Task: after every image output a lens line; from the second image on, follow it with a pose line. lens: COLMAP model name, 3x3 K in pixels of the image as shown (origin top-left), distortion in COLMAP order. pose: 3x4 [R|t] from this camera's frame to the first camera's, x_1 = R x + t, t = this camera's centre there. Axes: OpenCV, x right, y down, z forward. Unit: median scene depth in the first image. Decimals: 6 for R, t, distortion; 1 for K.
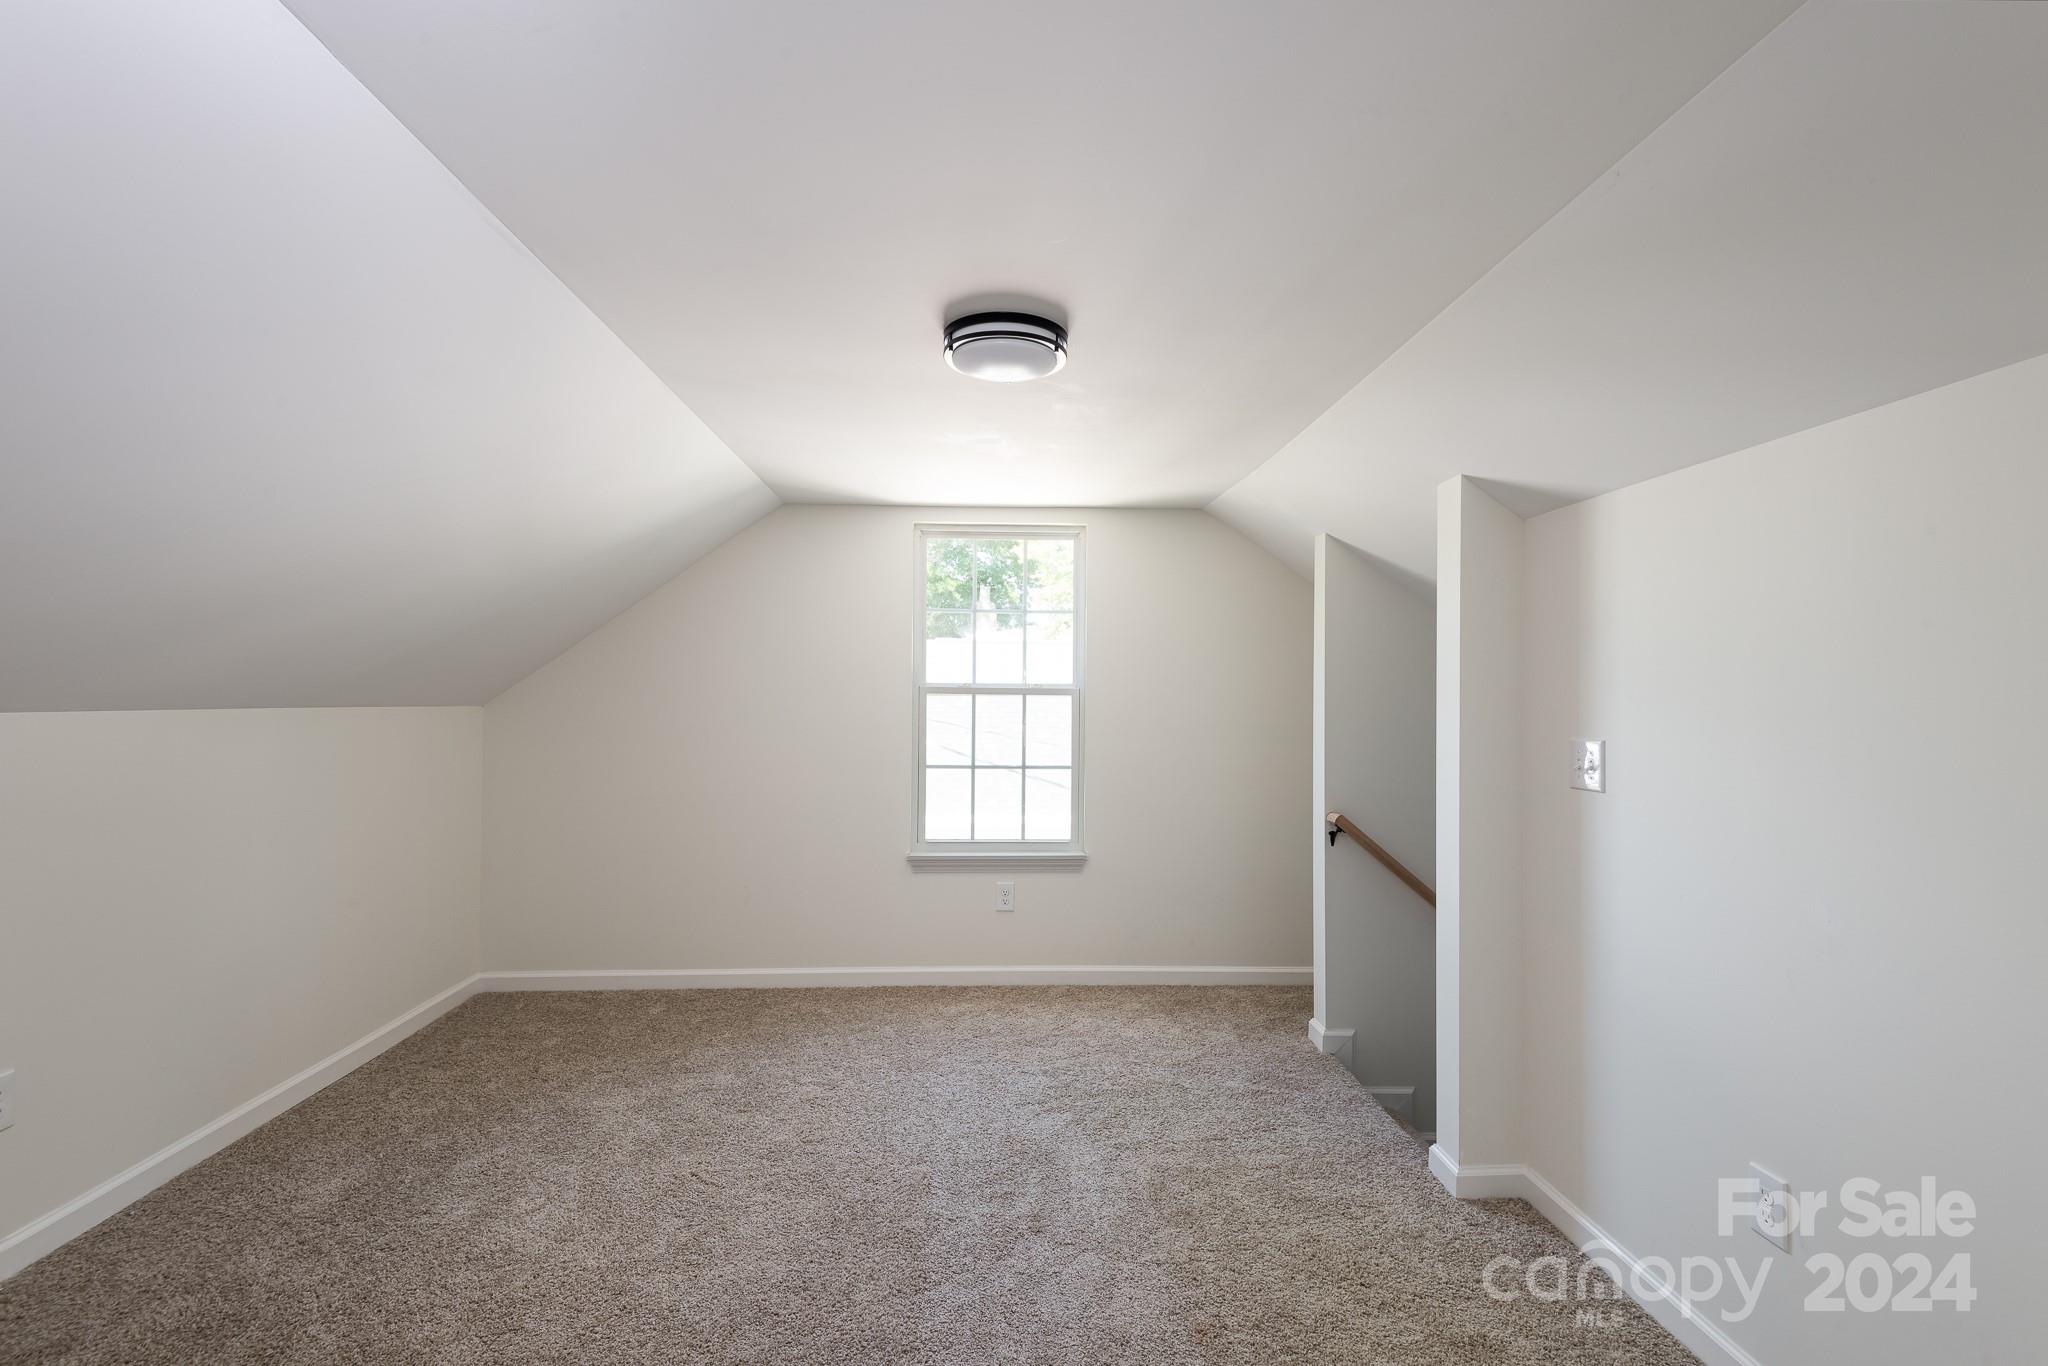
lens RADIAL K [[928.0, 0, 1015.5], [0, 928.0, 688.6], [0, 0, 1]] dist [0.045270, -0.031030]
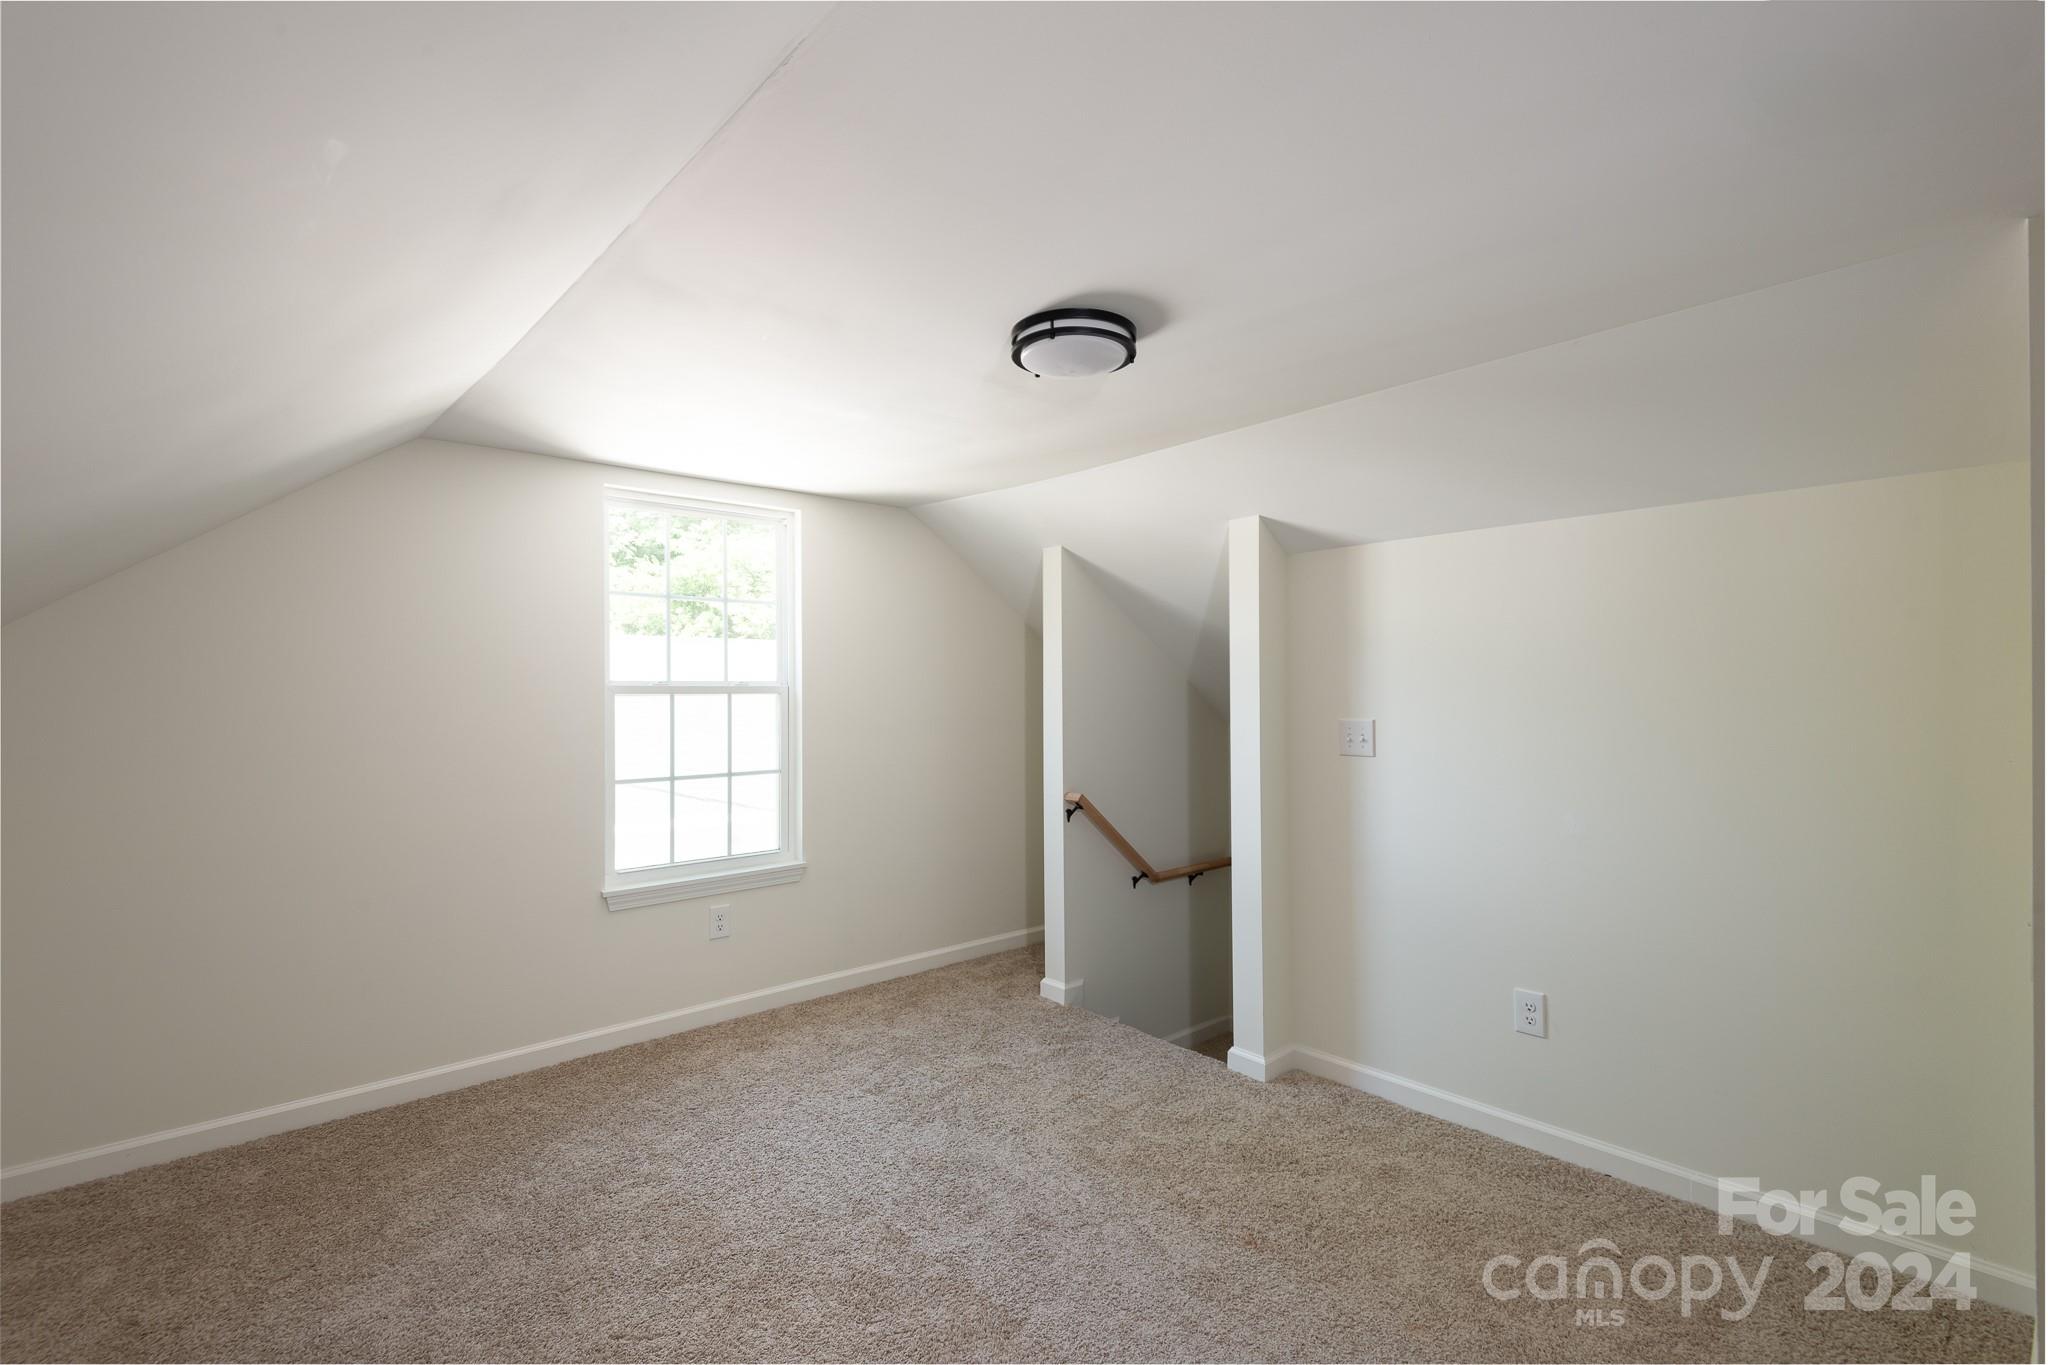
lens RADIAL K [[928.0, 0, 1015.5], [0, 928.0, 688.1], [0, 0, 1]] dist [0.045270, -0.031030]
pose [[0.780575, -0.012698, 0.624933, -0.353841], [0.007684, 0.999913, 0.010719, -0.006510], [-0.625015, -0.003565, 0.780605, 0.133247]]
